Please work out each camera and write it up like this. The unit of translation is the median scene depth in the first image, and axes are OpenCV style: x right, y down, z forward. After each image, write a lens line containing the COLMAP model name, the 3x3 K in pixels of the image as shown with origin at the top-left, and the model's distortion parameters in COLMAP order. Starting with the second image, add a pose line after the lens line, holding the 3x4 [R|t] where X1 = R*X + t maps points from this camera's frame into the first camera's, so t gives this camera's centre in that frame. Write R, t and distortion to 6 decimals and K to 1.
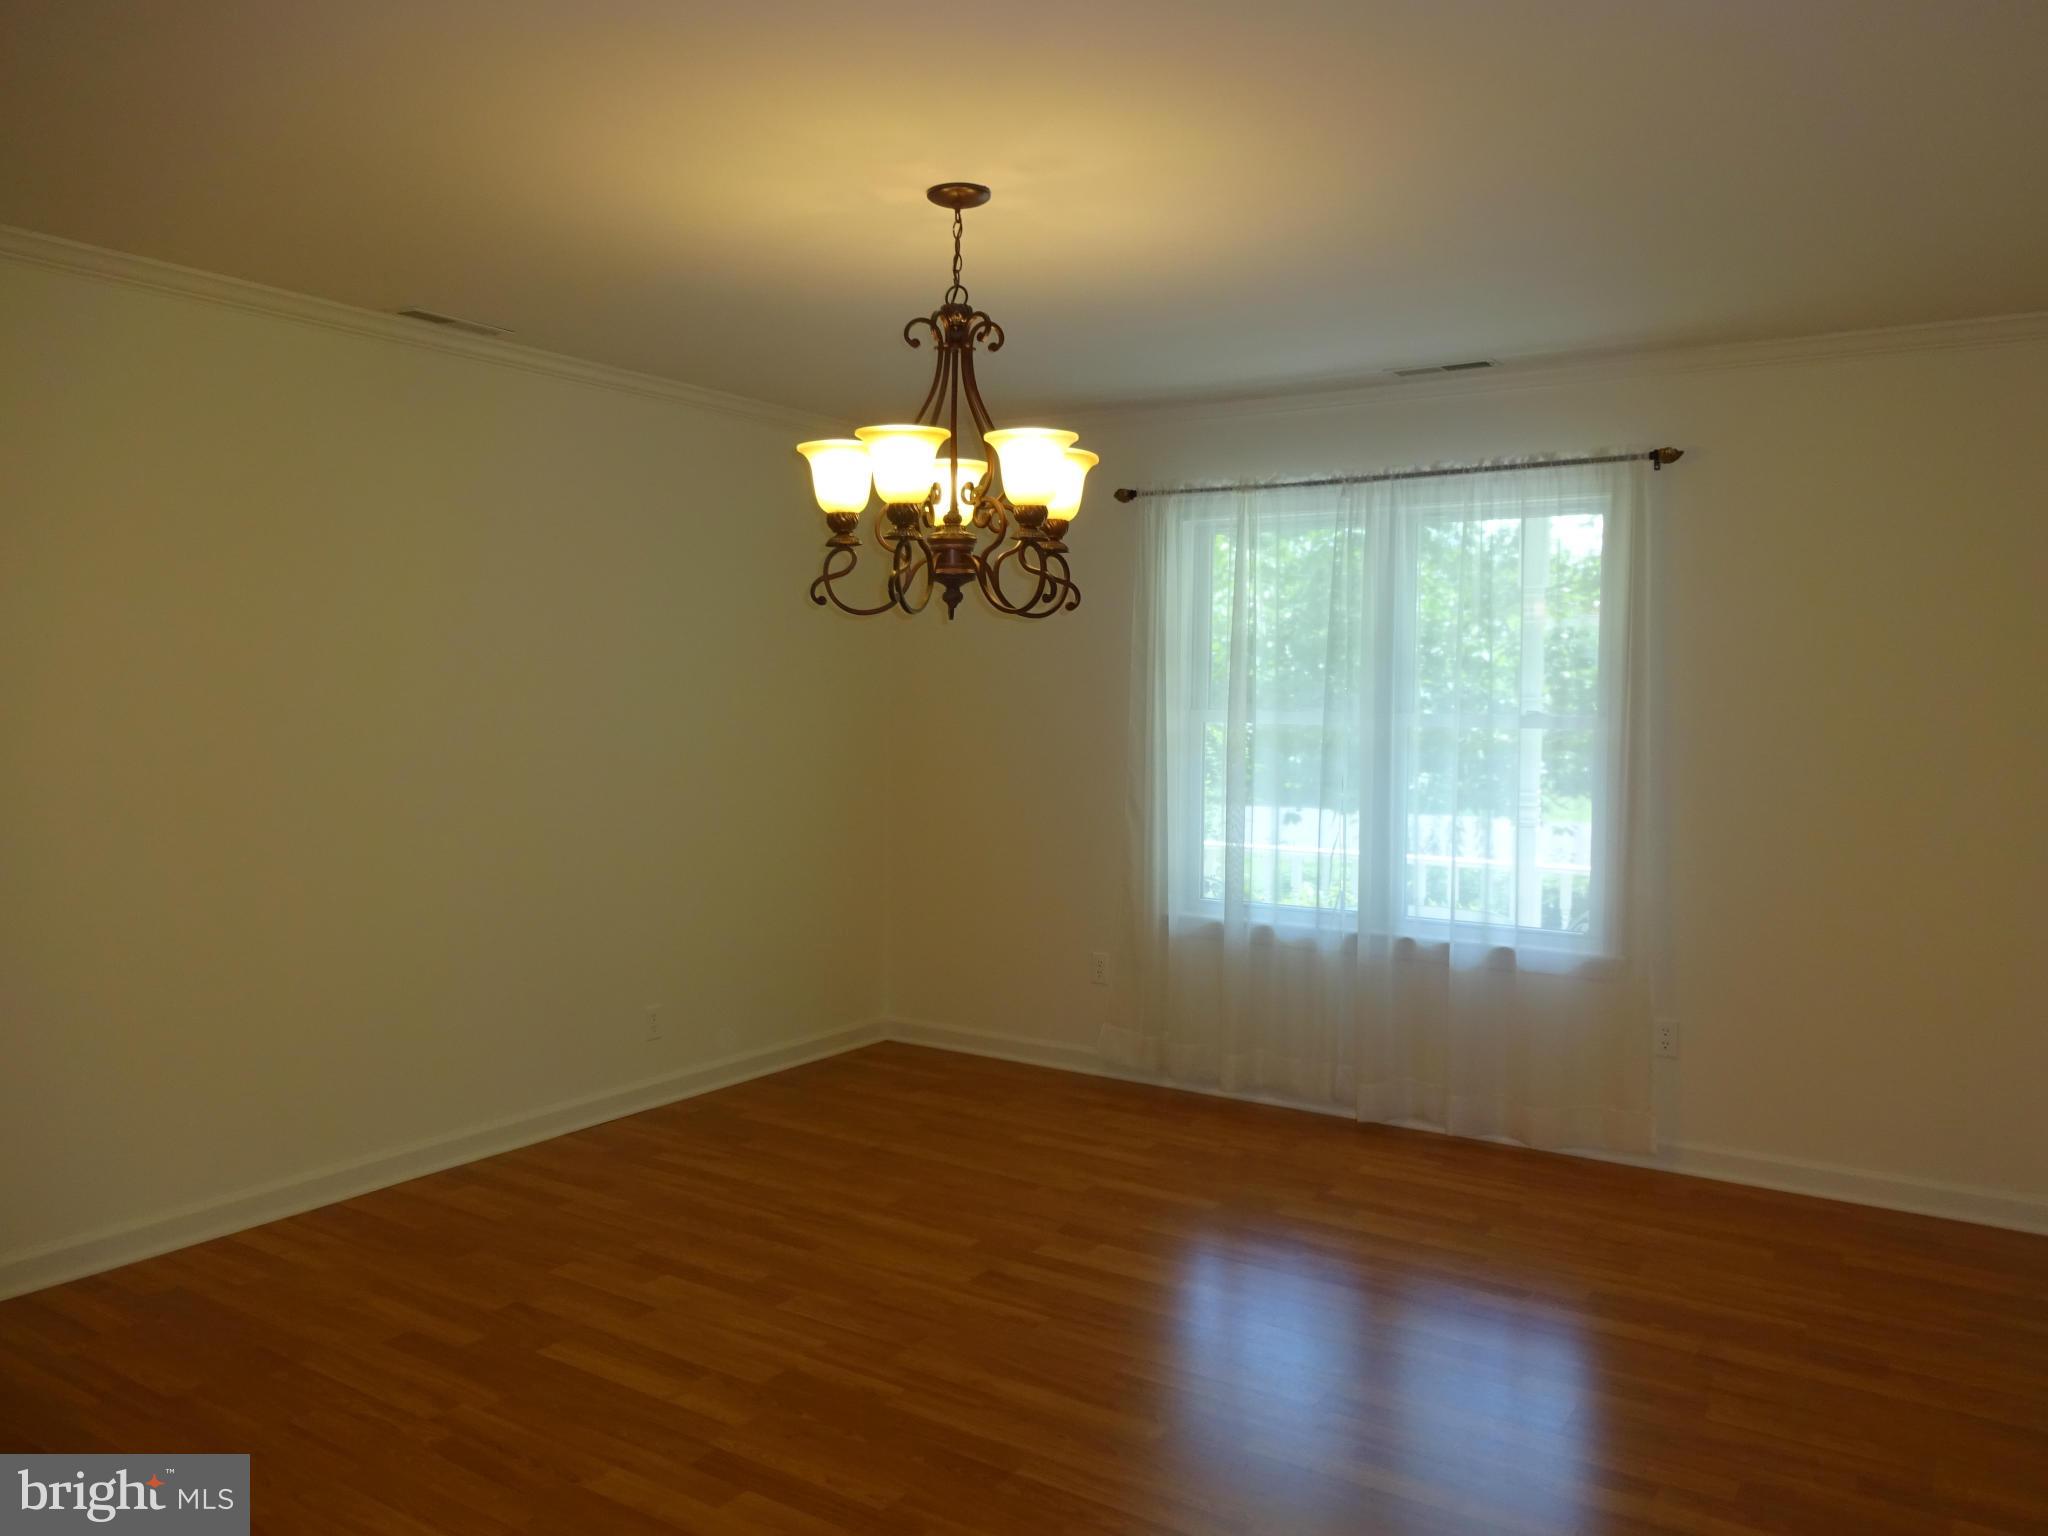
lens RADIAL K [[1509.9, 0, 1026.7], [0, 1509.9, 758.3], [0, 0, 1]] dist [-0.003886, -0.002048]
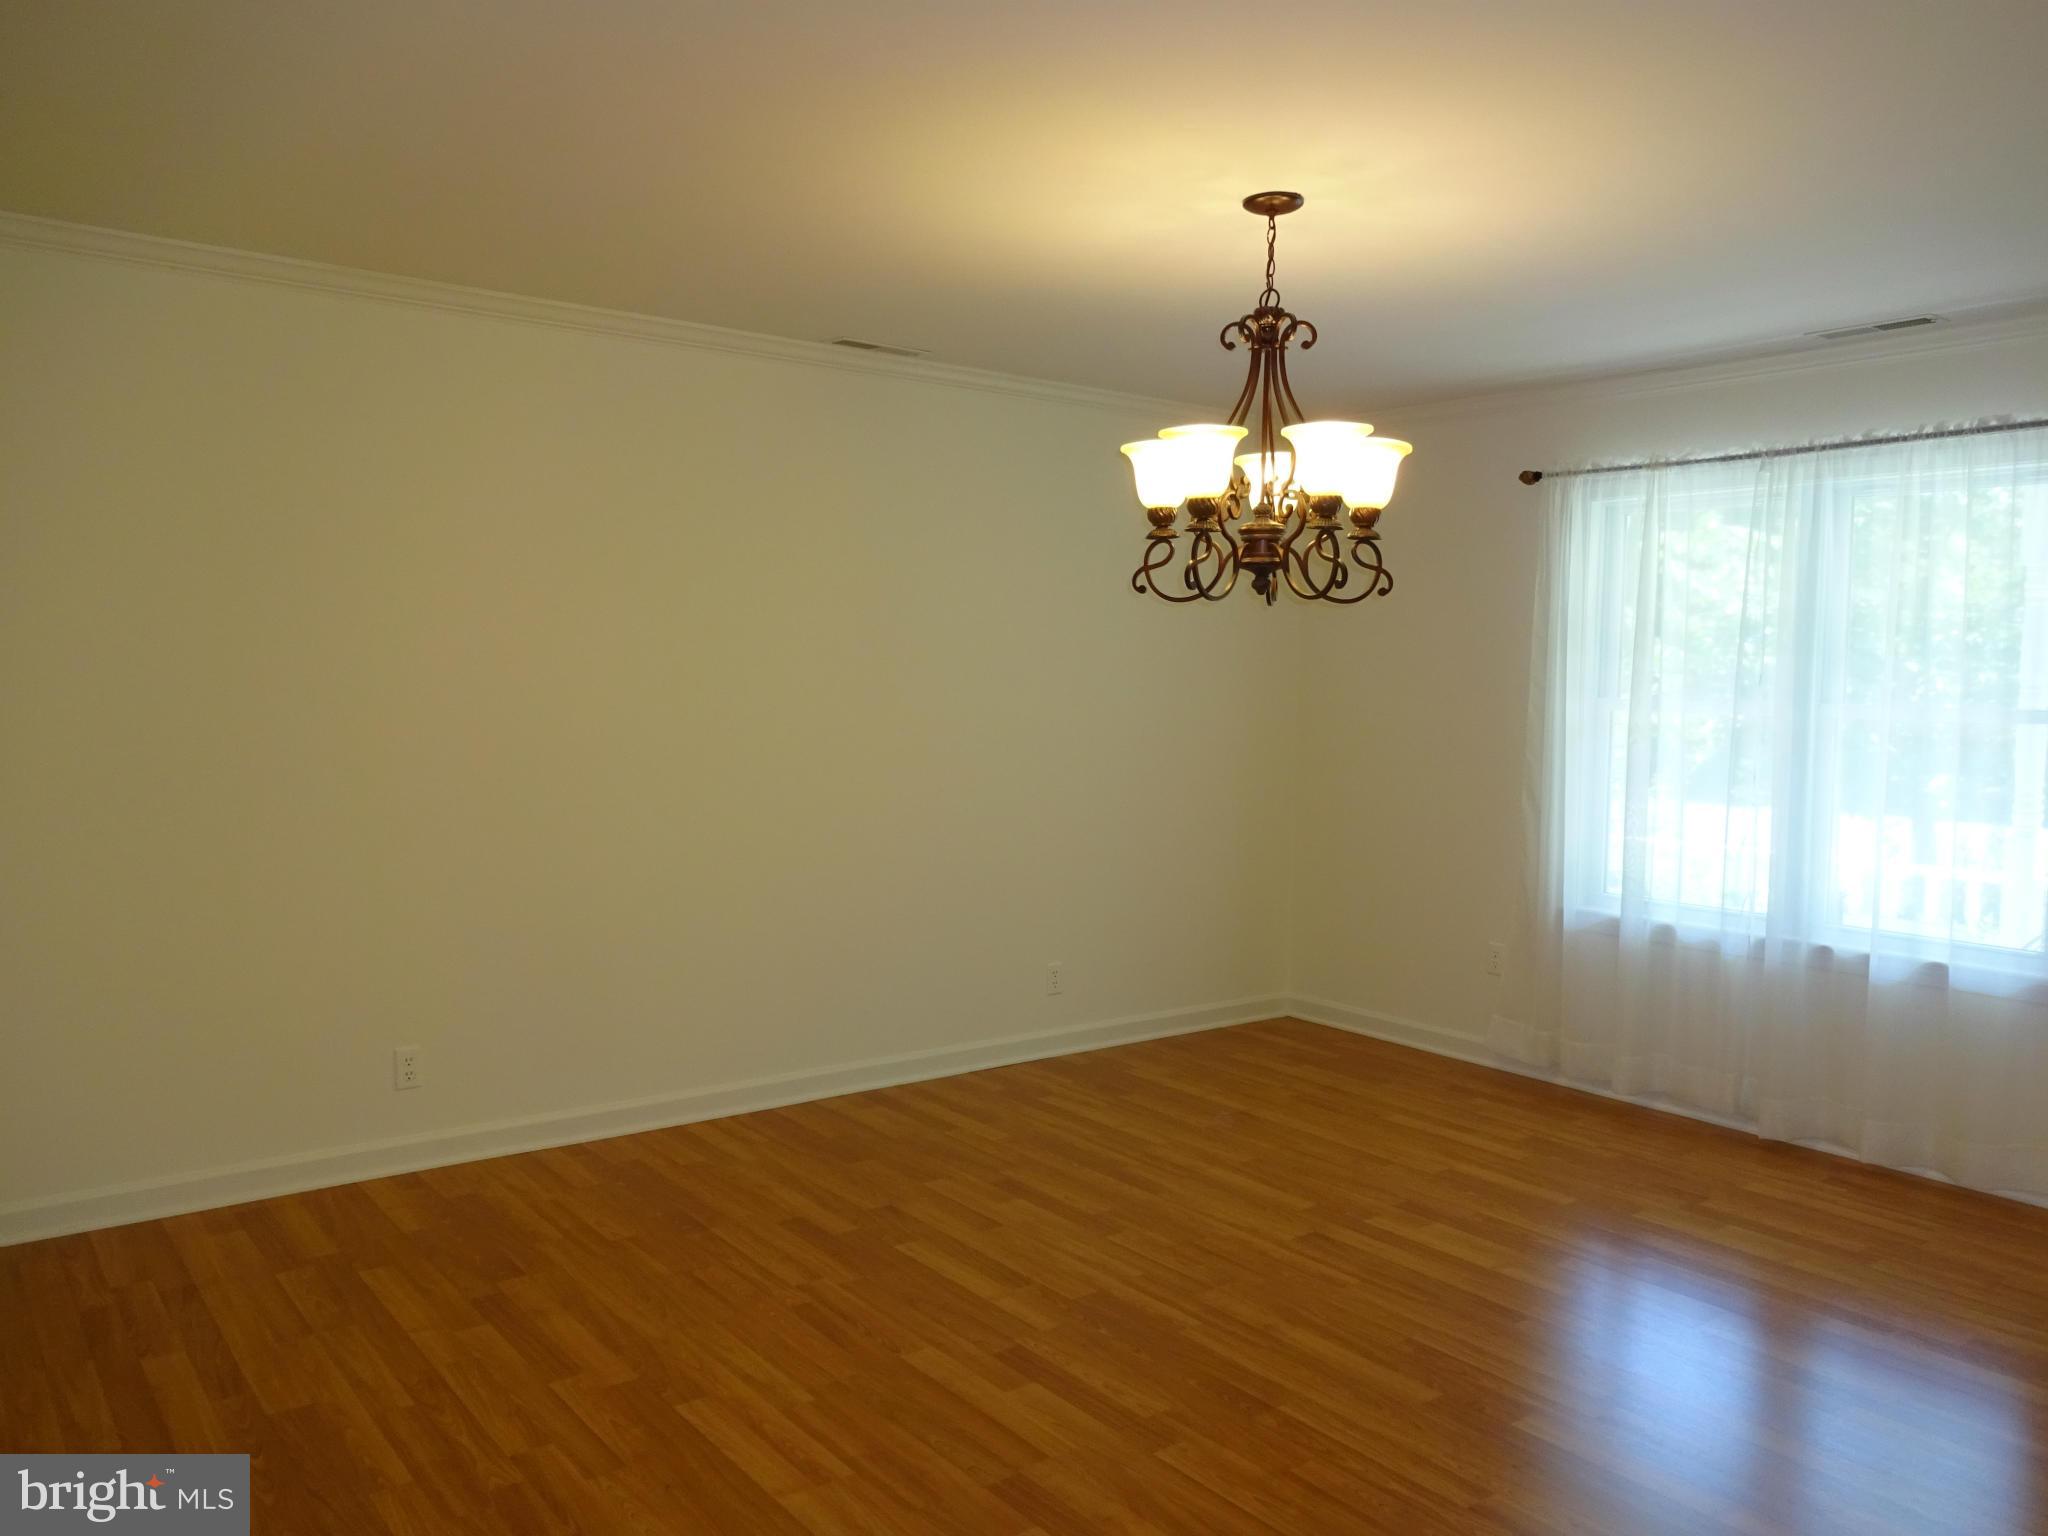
lens RADIAL K [[1509.9, 0, 1032.0], [0, 1509.9, 762.9], [0, 0, 1]] dist [-0.003886, -0.002048]
pose [[0.945156, 0.026419, -0.325550, 0.104660], [-0.022846, 0.999630, 0.014793, 0.004448], [0.325820, -0.006544, 0.945409, -0.038234]]
